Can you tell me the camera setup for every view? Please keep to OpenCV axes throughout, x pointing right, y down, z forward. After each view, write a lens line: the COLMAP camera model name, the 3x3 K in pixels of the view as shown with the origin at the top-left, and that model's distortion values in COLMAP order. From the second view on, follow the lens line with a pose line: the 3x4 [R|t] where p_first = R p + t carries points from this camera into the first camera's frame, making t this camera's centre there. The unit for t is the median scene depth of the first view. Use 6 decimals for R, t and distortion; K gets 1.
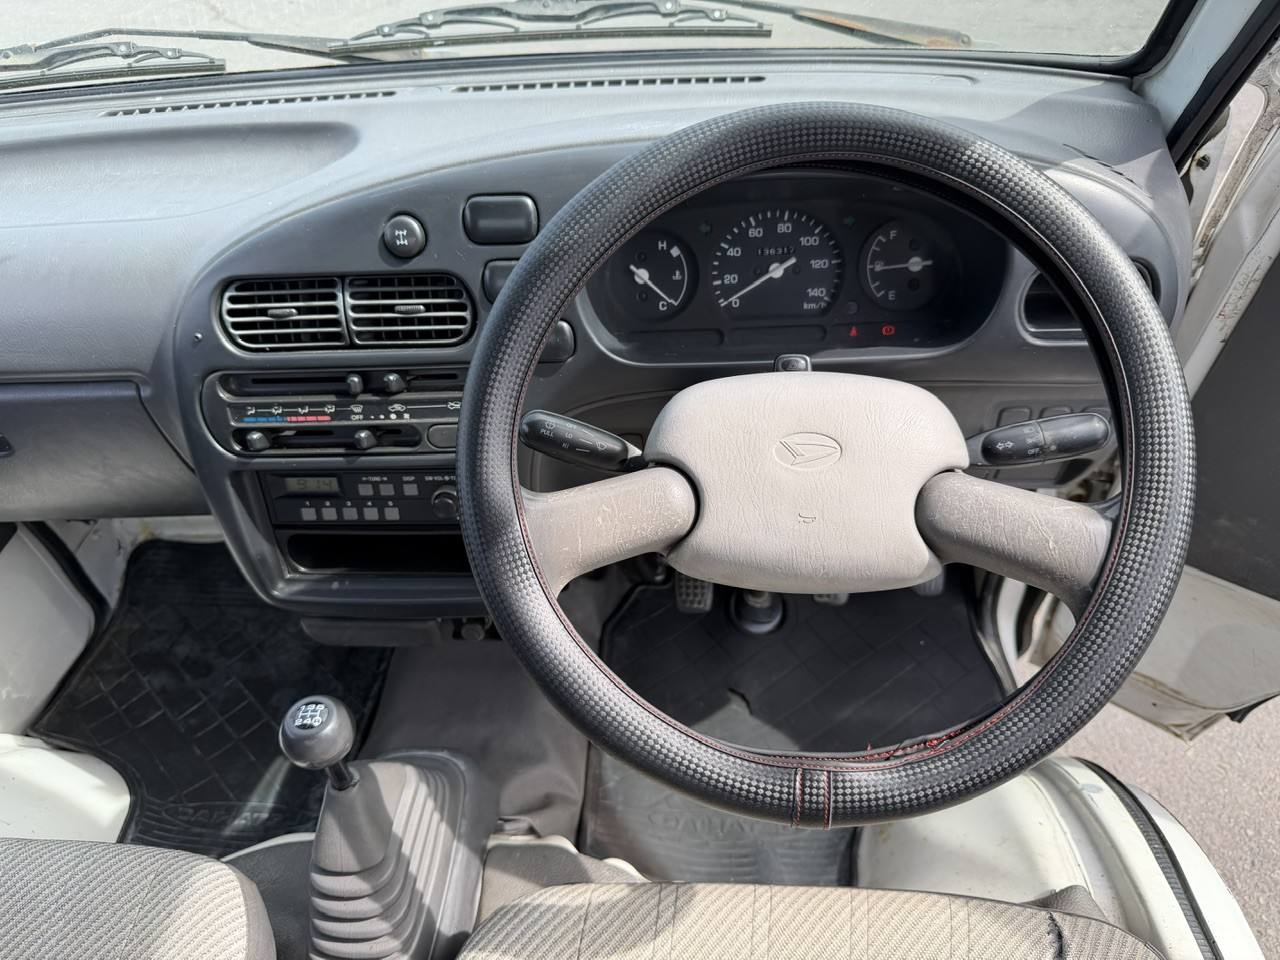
lens RADIAL K [[916.8, 0, 637.7], [0, 916.8, 498.8], [0, 0, 1]] dist [0.030462, -0.051608]
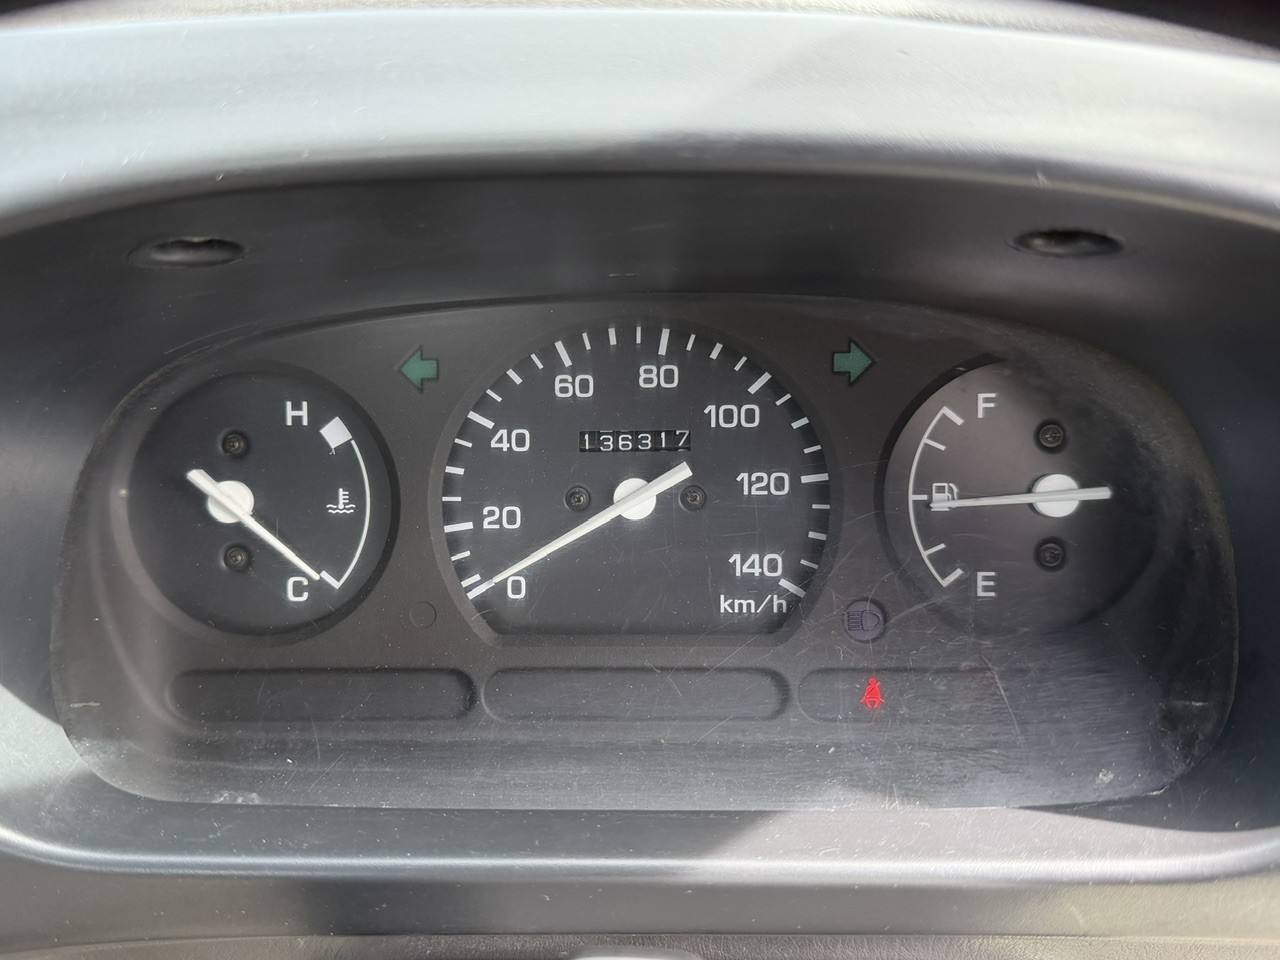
lens RADIAL K [[916.8, 0, 632.8], [0, 916.8, 475.0], [0, 0, 1]] dist [0.030462, -0.051608]
pose [[0.993974, 0.026092, 0.106466, 0.114709], [-0.002973, 0.977317, -0.211760, -0.186919], [-0.109576, 0.210167, 0.971505, 0.678227]]
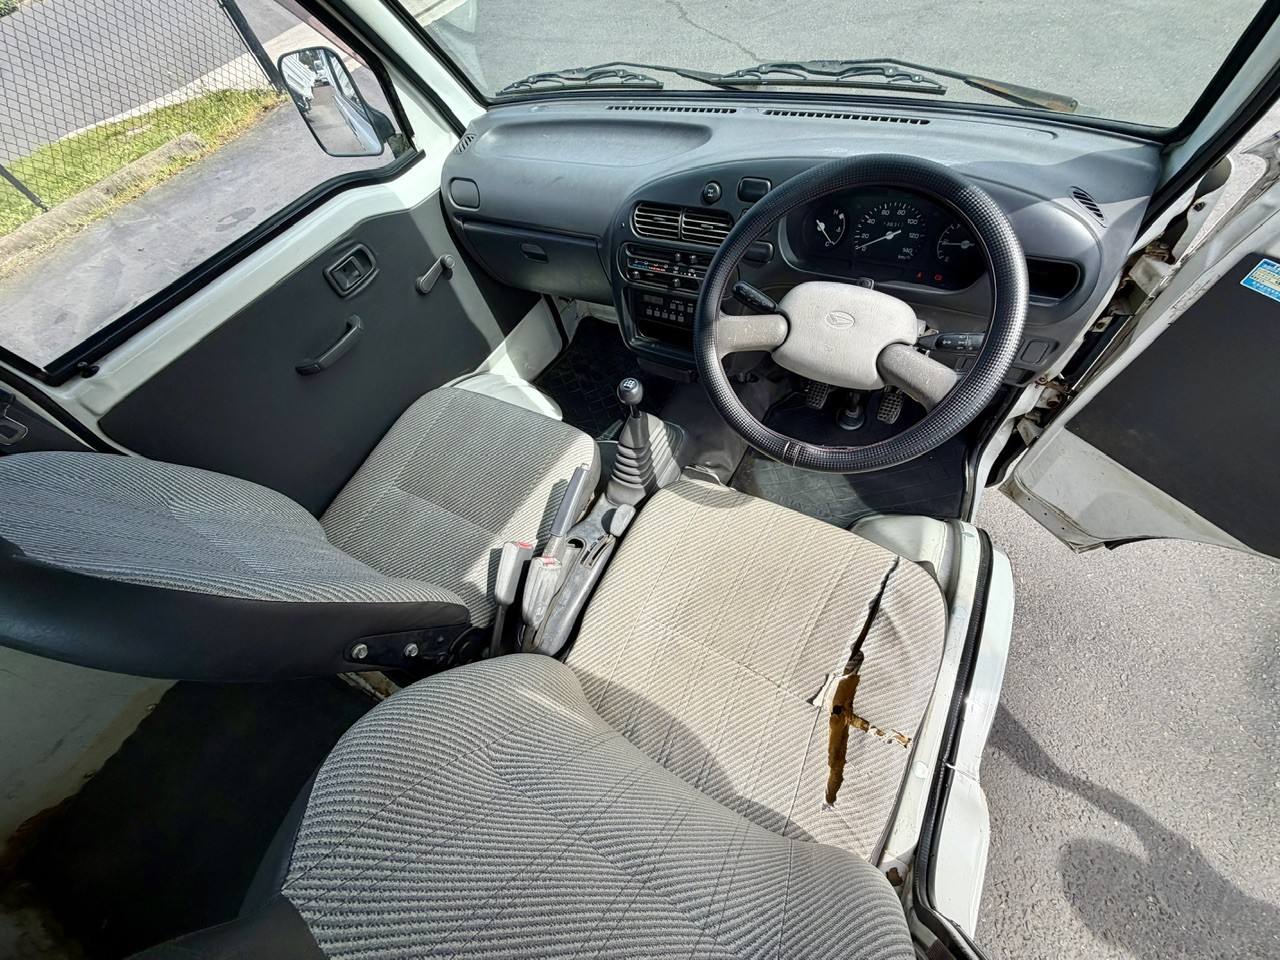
lens RADIAL K [[511.9, 0, 643.4], [0, 511.9, 481.1], [0, 0, 1]] dist [0.002508, -0.000475]
pose [[0.901320, 0.311480, -0.301001, 0.171198], [-0.221824, 0.928789, 0.296891, 0.034584], [0.372042, -0.200825, 0.906231, -0.309303]]
